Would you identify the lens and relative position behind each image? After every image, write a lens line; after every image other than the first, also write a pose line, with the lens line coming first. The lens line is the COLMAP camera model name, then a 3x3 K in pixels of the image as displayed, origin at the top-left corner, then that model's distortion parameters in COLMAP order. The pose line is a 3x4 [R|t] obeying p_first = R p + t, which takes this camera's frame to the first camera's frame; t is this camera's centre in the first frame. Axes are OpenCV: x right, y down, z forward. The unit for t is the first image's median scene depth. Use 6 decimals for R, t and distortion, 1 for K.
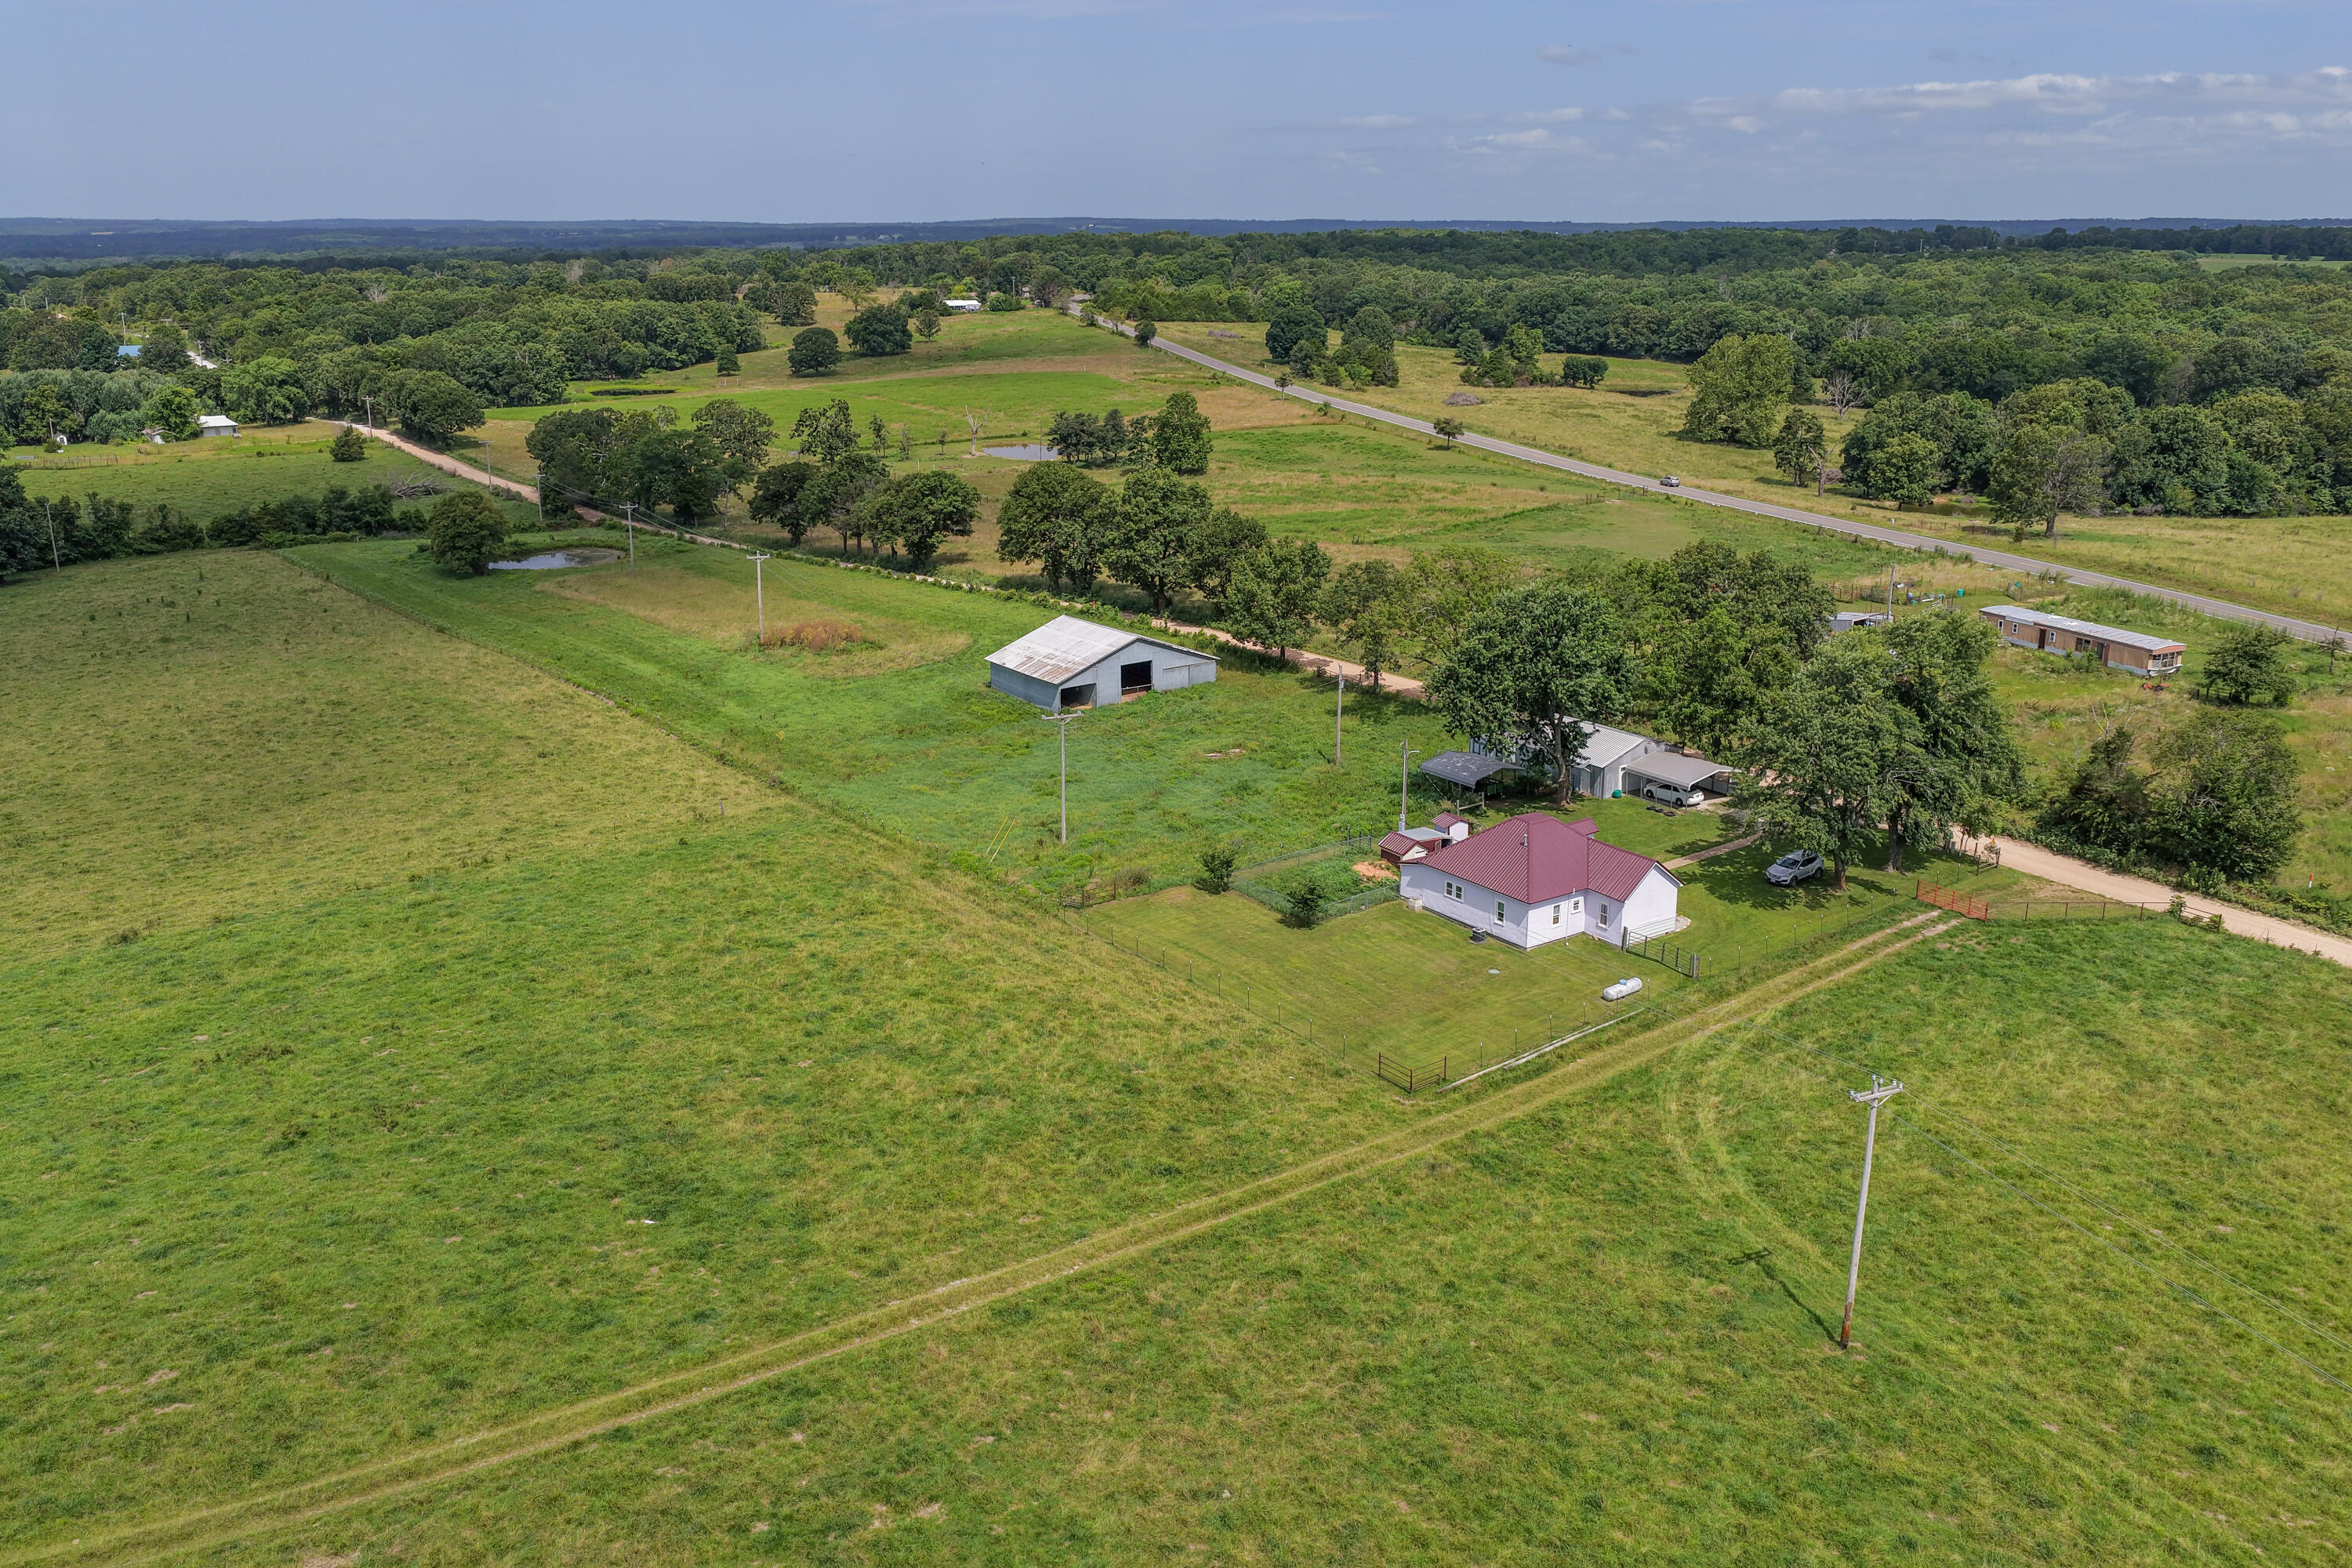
lens RADIAL K [[1942.9, 0, 1183.2], [0, 1942.9, 780.6], [0, 0, 1]] dist [0.023740, 0.012556]
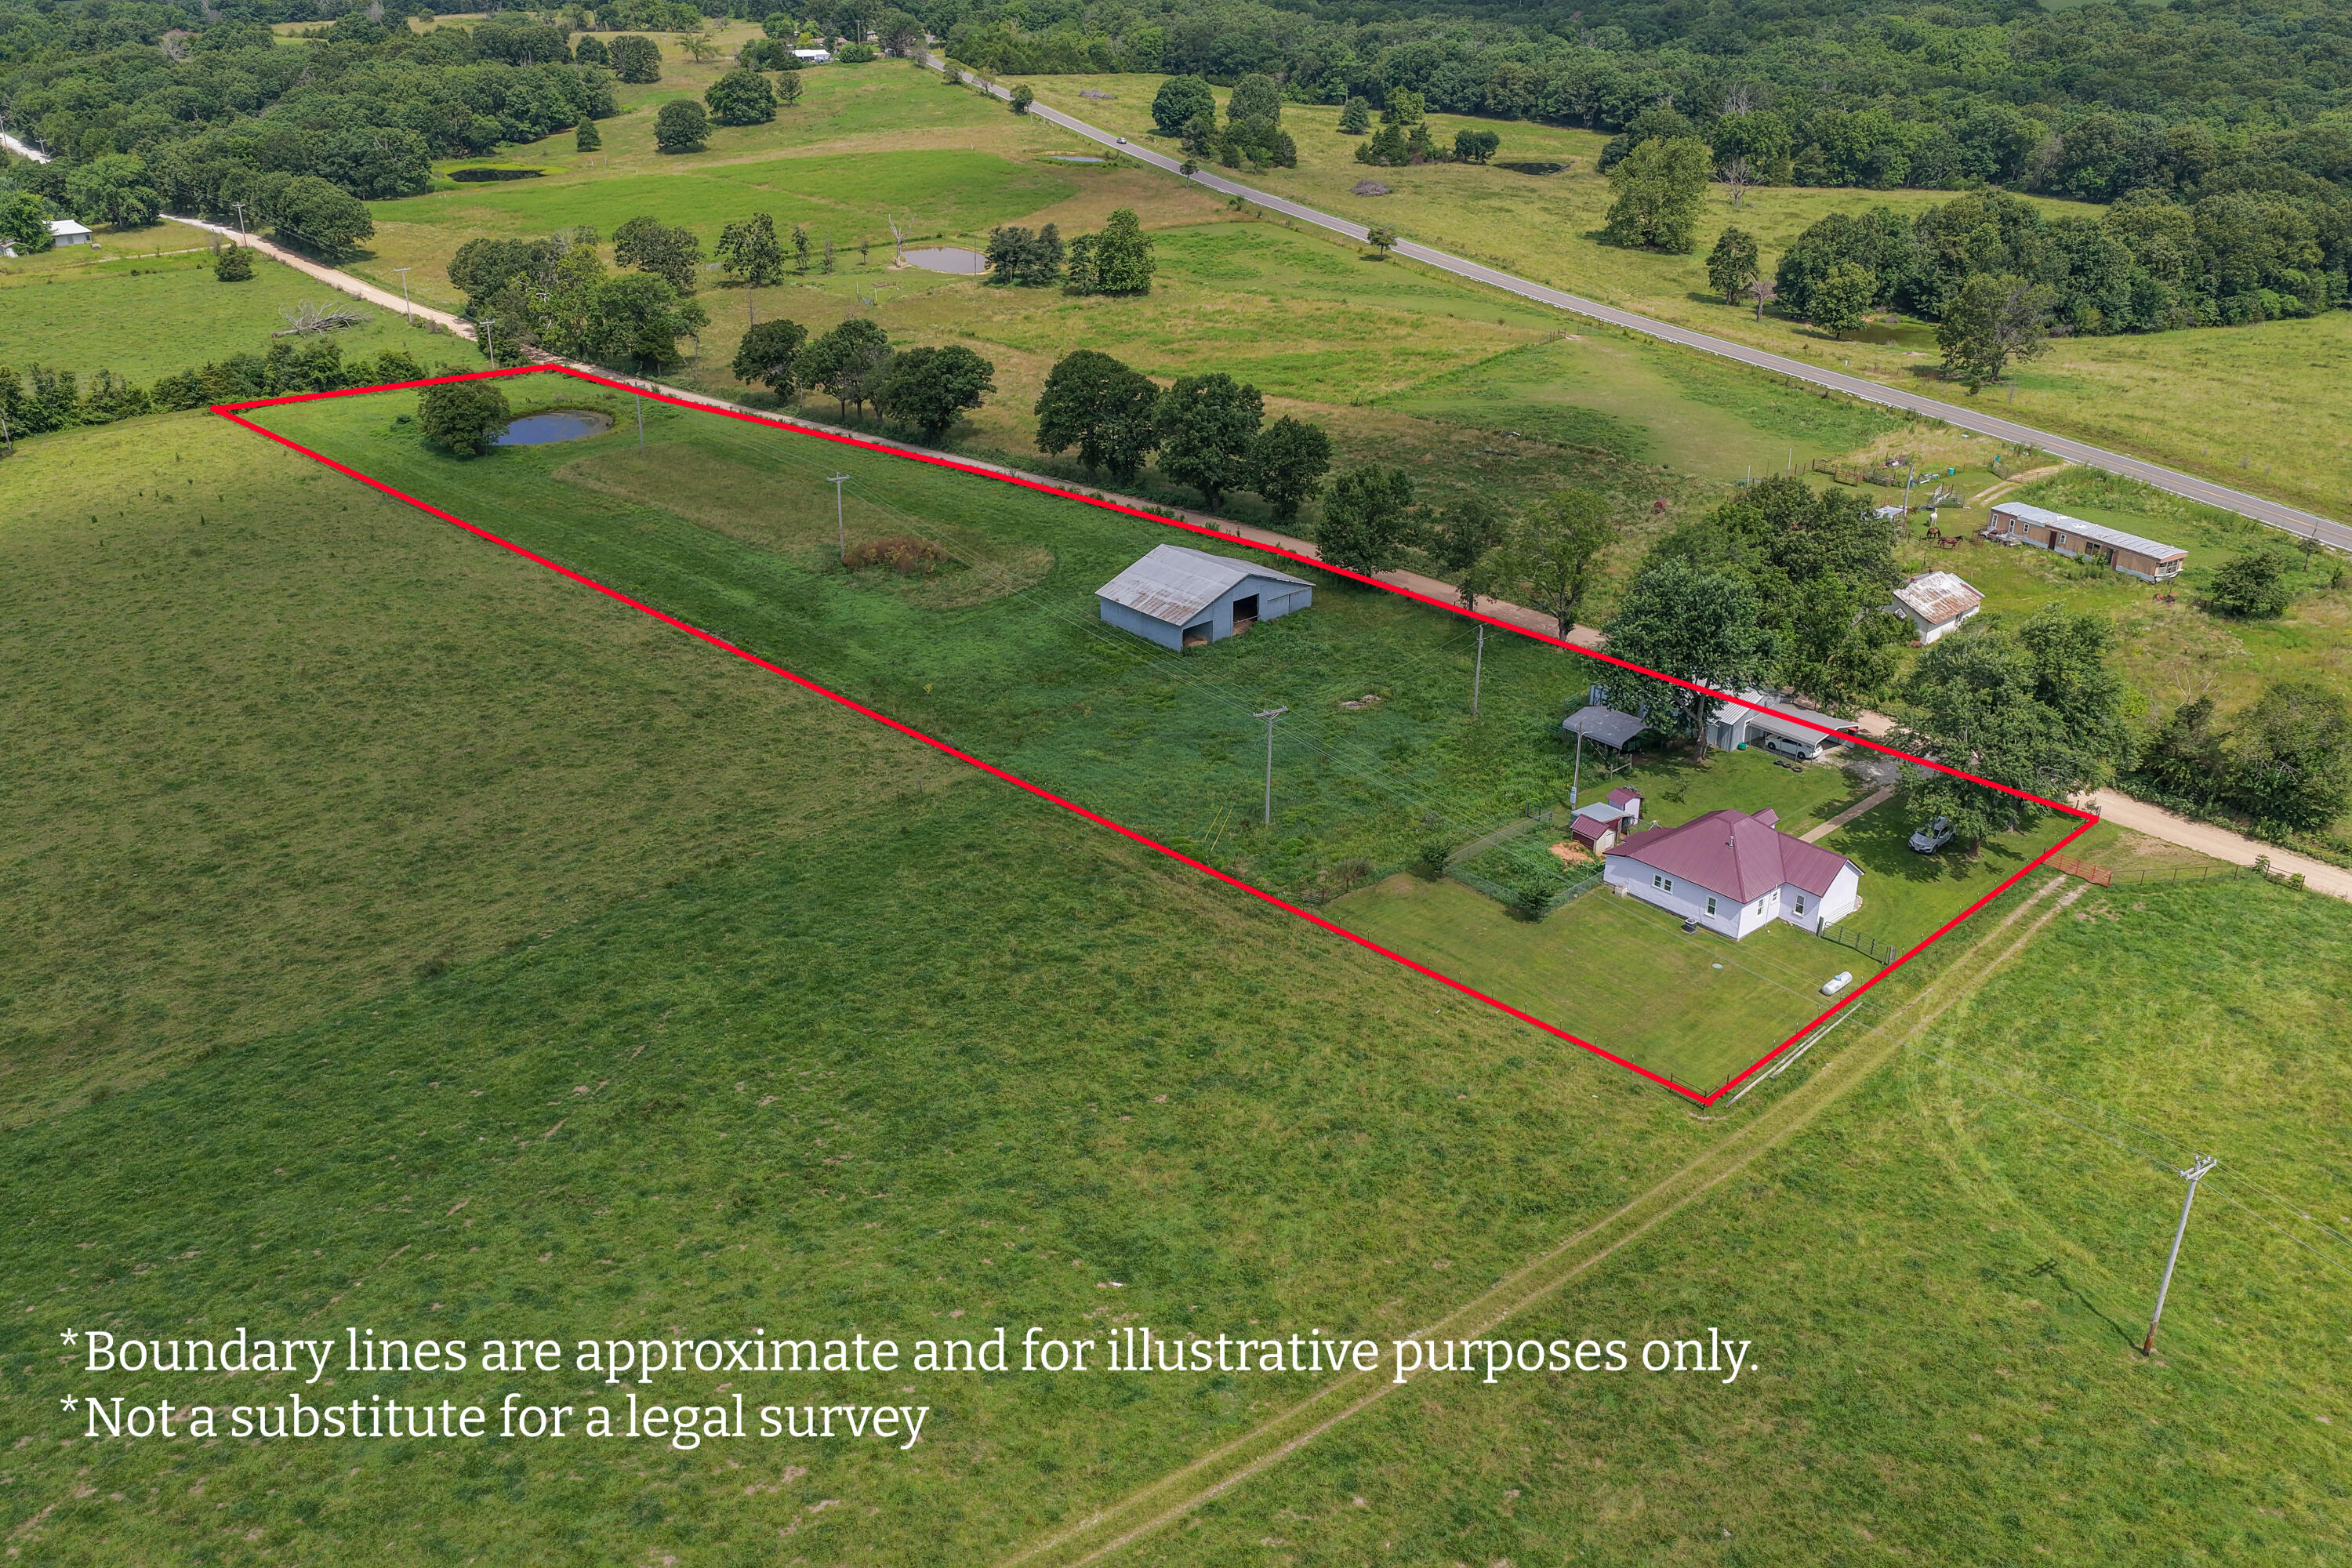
lens RADIAL K [[1942.9, 0, 1182.5], [0, 1942.9, 780.5], [0, 0, 1]] dist [0.023740, 0.012556]
pose [[0.994494, -0.040505, 0.096654, -0.154850], [0.026033, 0.988862, 0.146543, -0.110860], [-0.101513, -0.143219, 0.984471, -0.048269]]
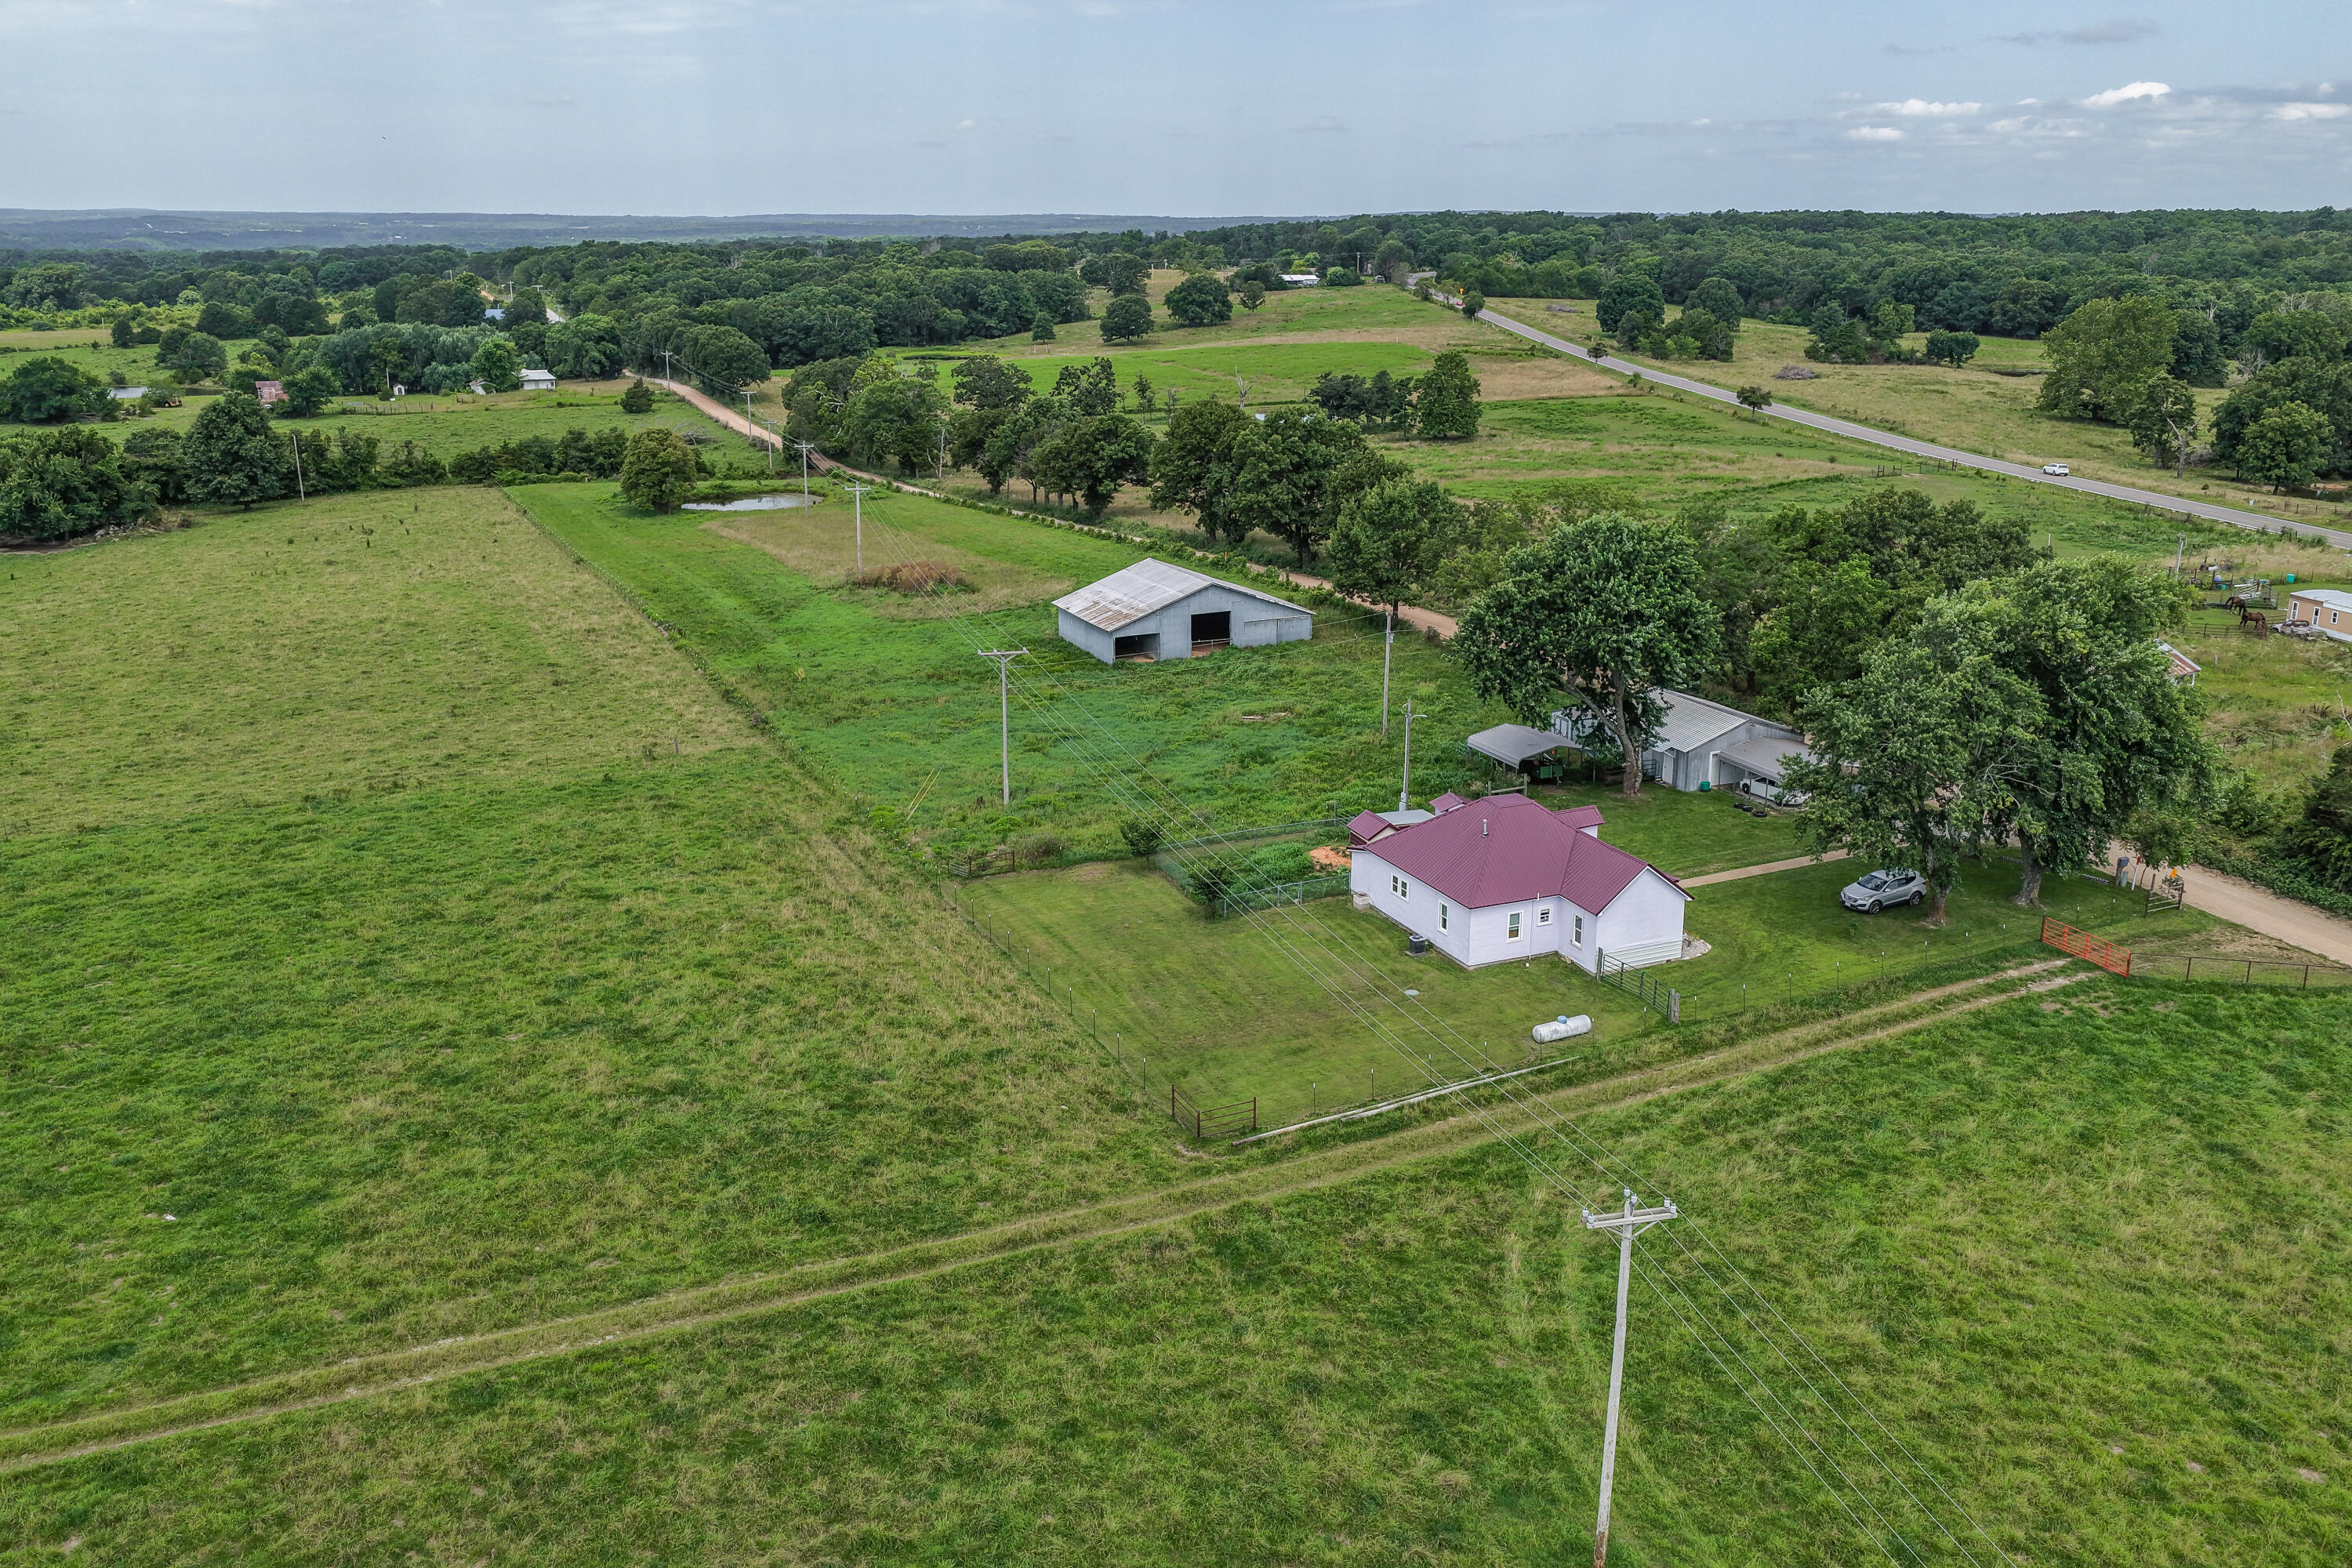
lens RADIAL K [[1942.9, 0, 1182.0], [0, 1942.9, 775.8], [0, 0, 1]] dist [0.023740, 0.012556]
pose [[0.979270, 0.057088, -0.194346, 0.128484], [-0.057169, 0.998351, 0.005199, 0.008082], [0.194322, 0.006019, 0.980919, 0.134539]]
